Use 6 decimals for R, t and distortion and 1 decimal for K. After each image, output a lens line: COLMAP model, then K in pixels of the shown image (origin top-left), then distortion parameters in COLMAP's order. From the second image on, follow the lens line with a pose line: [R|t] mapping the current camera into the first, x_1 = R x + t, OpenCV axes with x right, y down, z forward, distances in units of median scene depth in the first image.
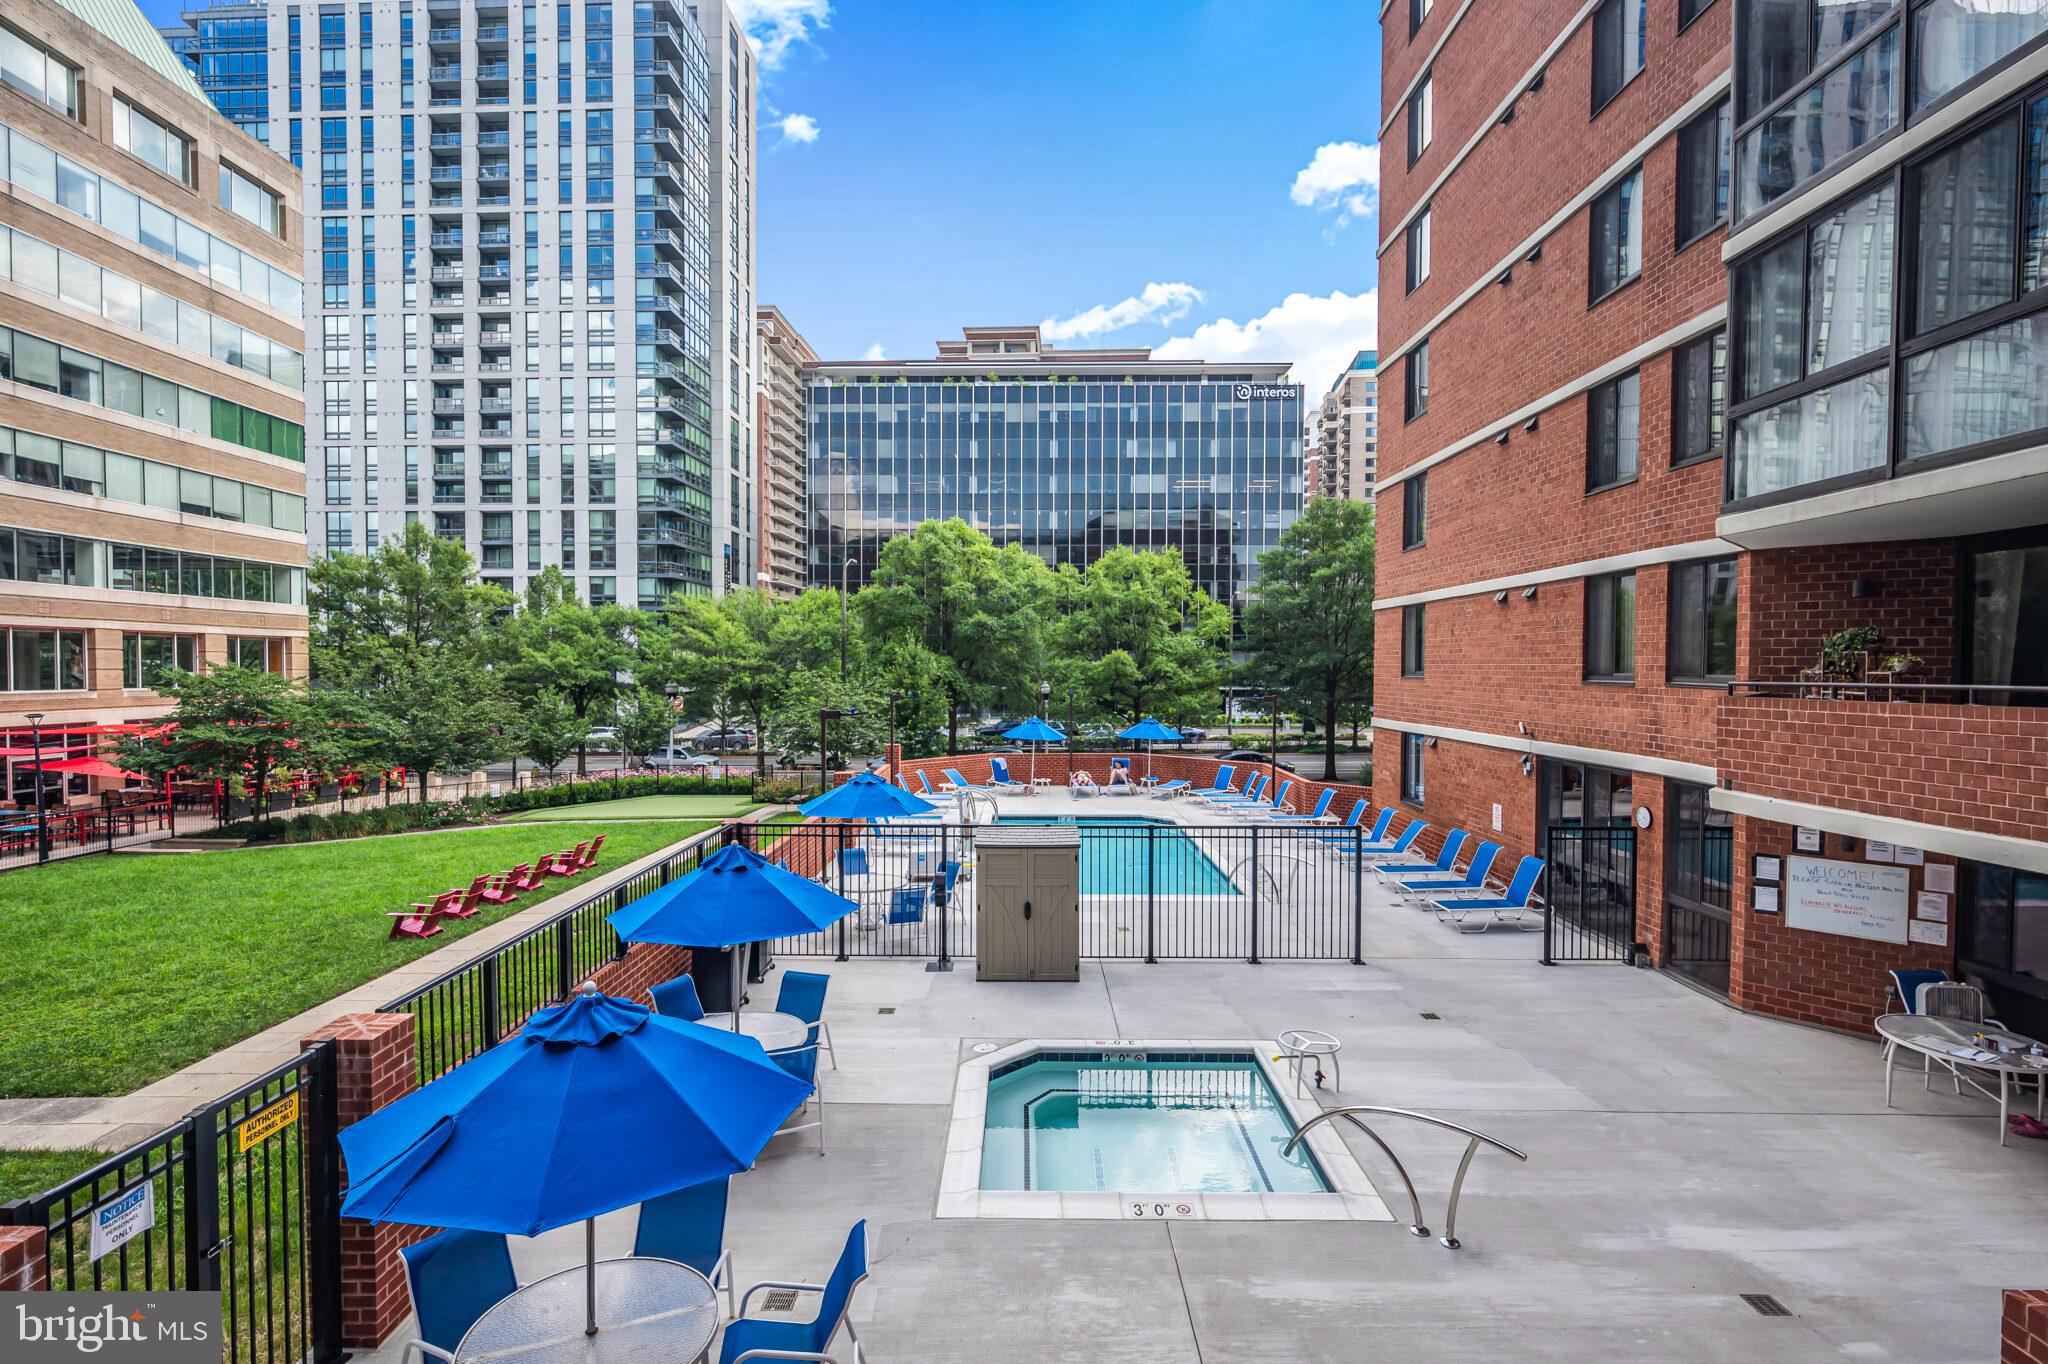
lens RADIAL K [[968.2, 0, 1024.0], [0, 968.2, 682.0], [0, 0, 1]] dist [0.001542, 0.000264]
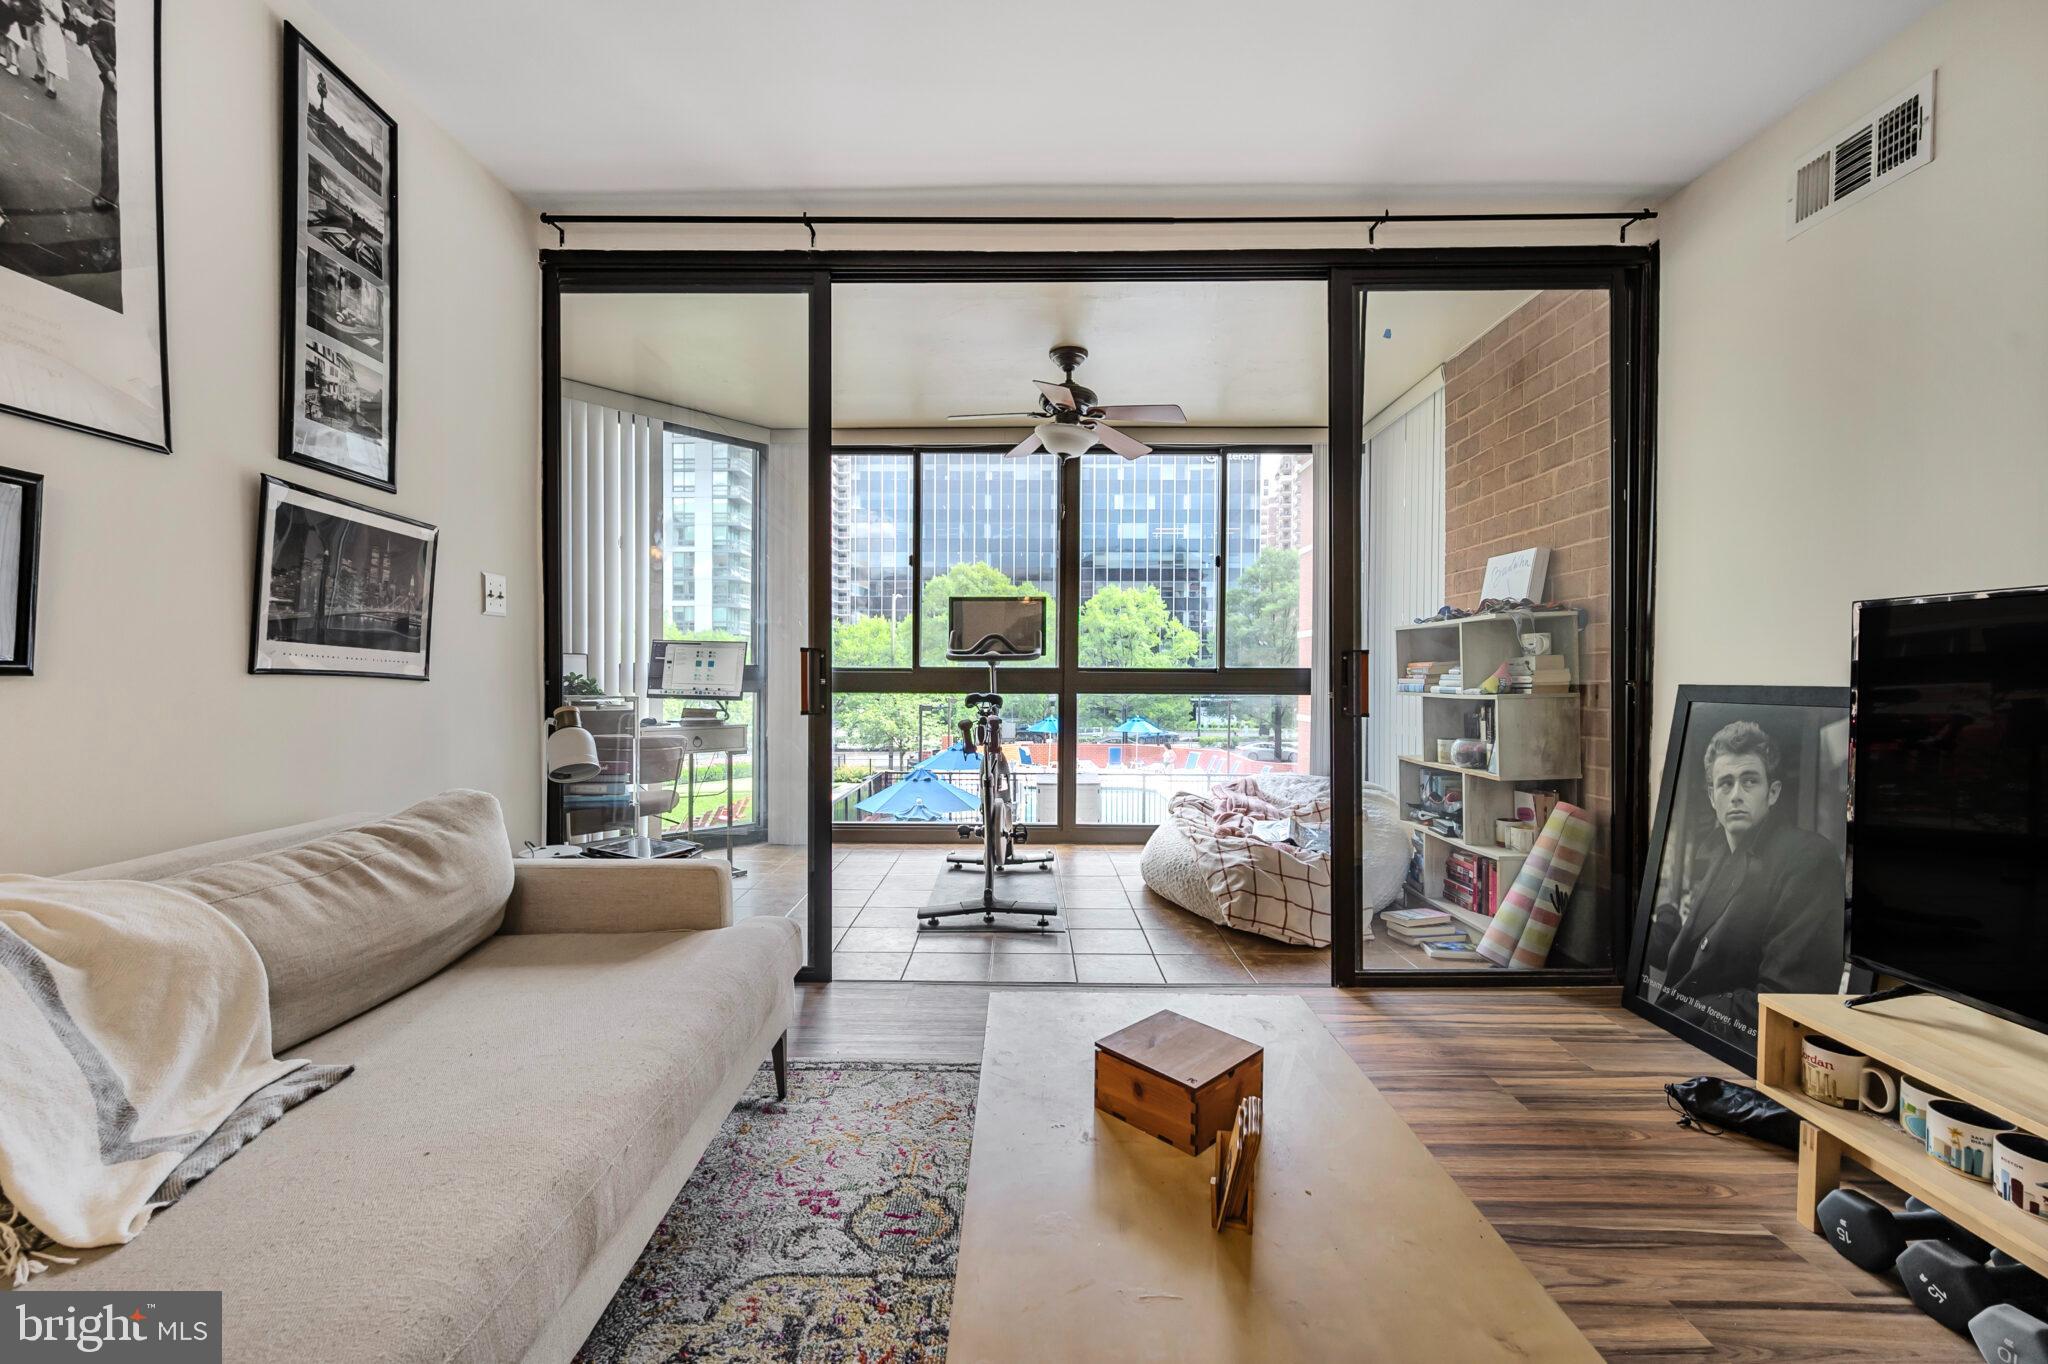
lens RADIAL K [[819.1, 0, 1013.1], [0, 819.1, 687.9], [0, 0, 1]] dist [0.000146, 0.000045]
pose [[0.999881, 0.004107, -0.014864, -0.034050], [-0.004233, 0.999955, -0.008511, 0.009373], [0.014828, 0.008573, 0.999853, -0.188229]]
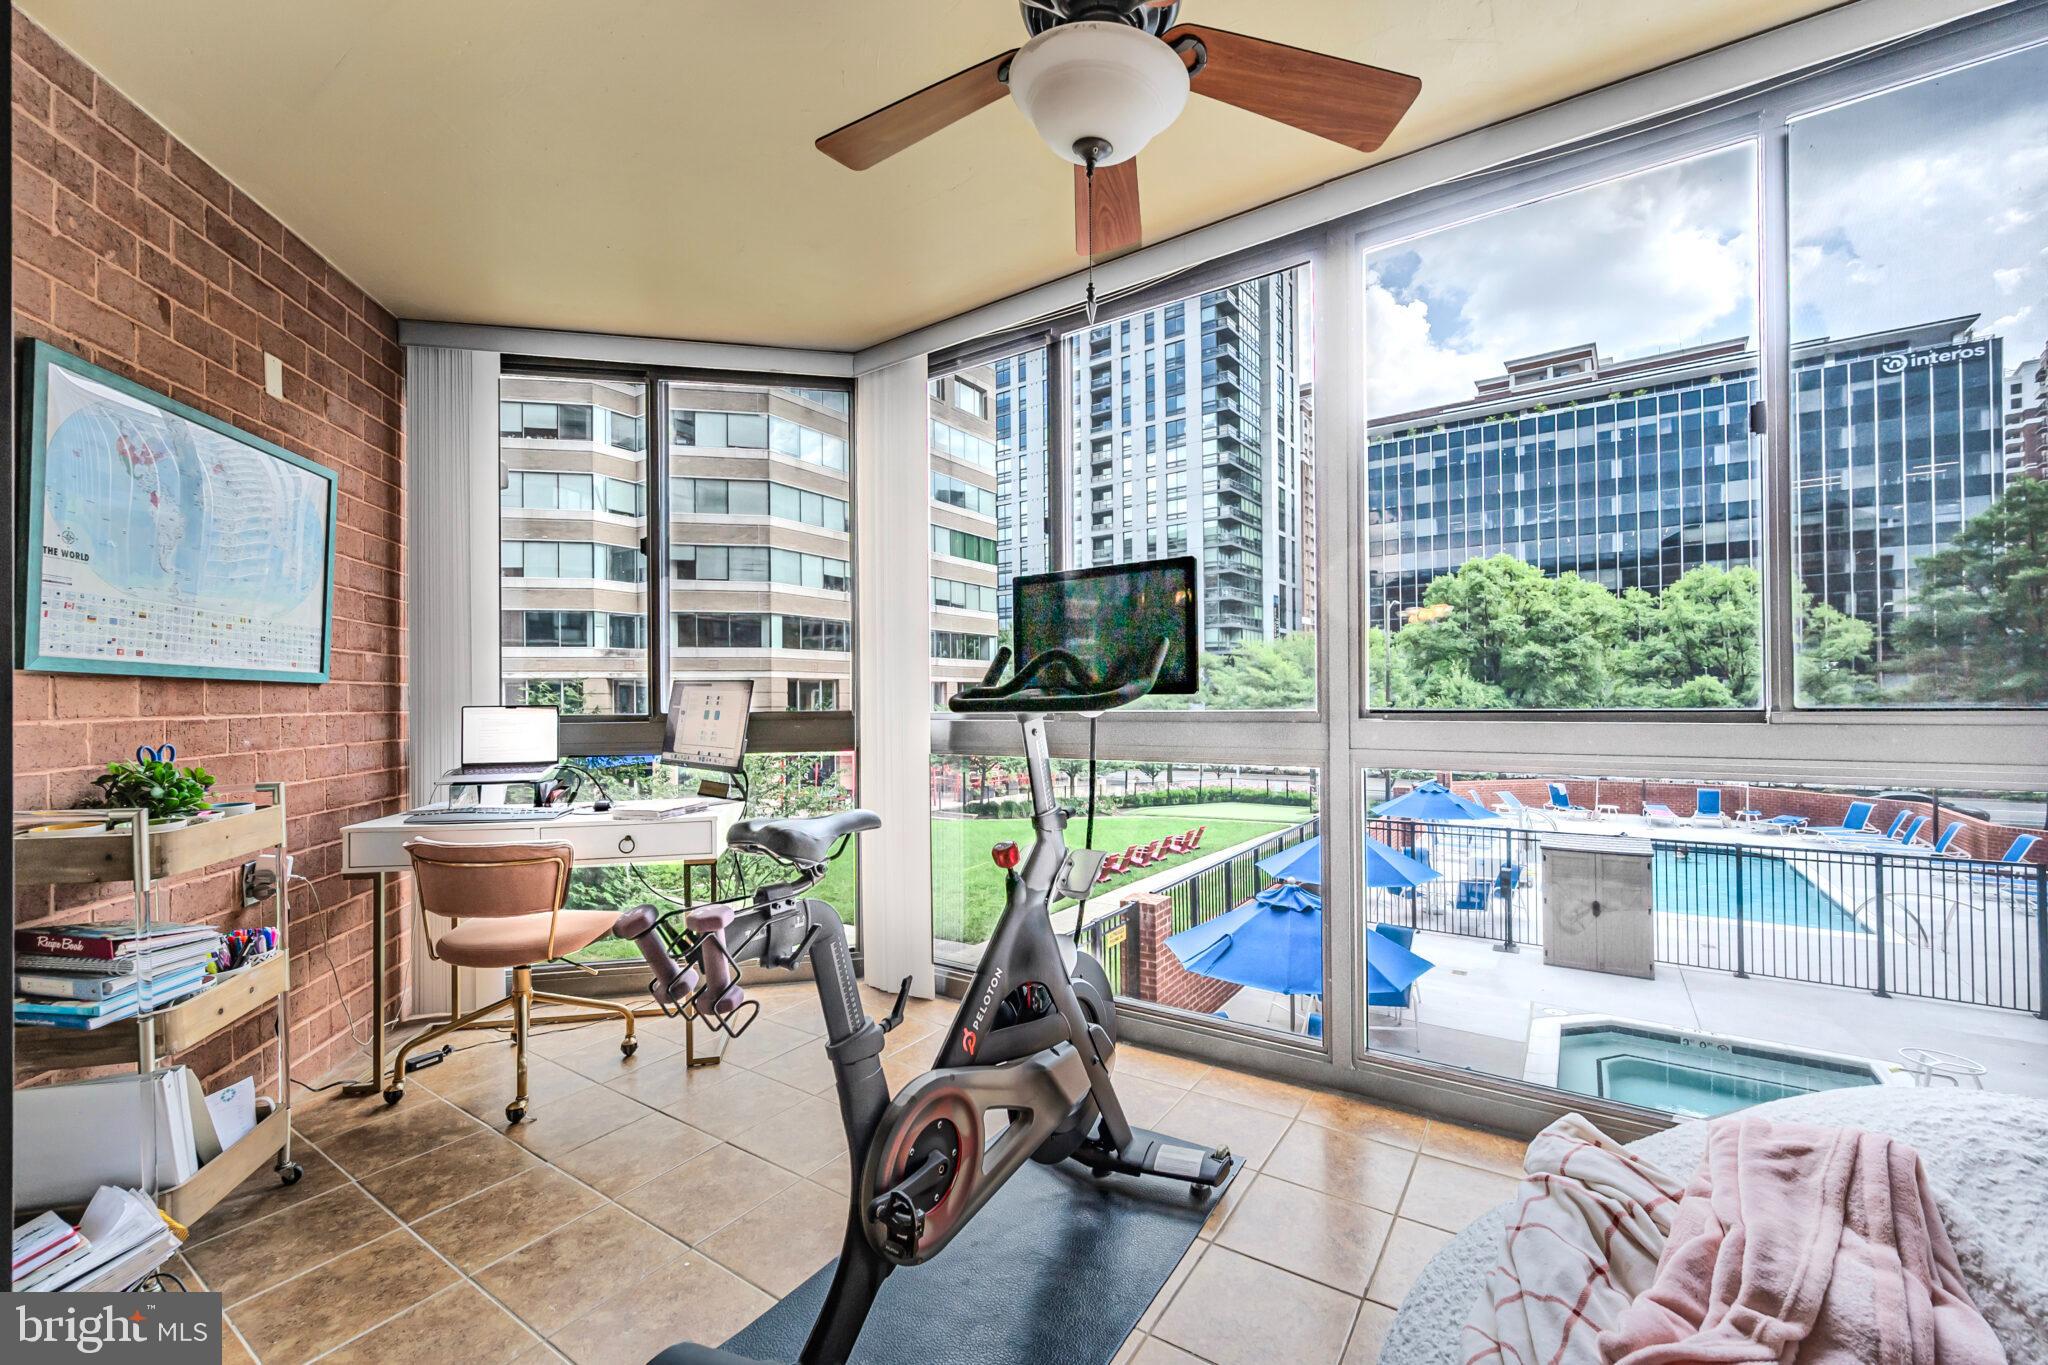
lens RADIAL K [[832.6, 0, 1020.3], [0, 832.6, 696.2], [0, 0, 1]] dist [0.000431, -0.000197]
pose [[0.828764, -0.013915, -0.559425, -0.002942], [0.002681, 0.999778, -0.020896, 0.003172], [0.559592, 0.015818, 0.828617, -0.090456]]
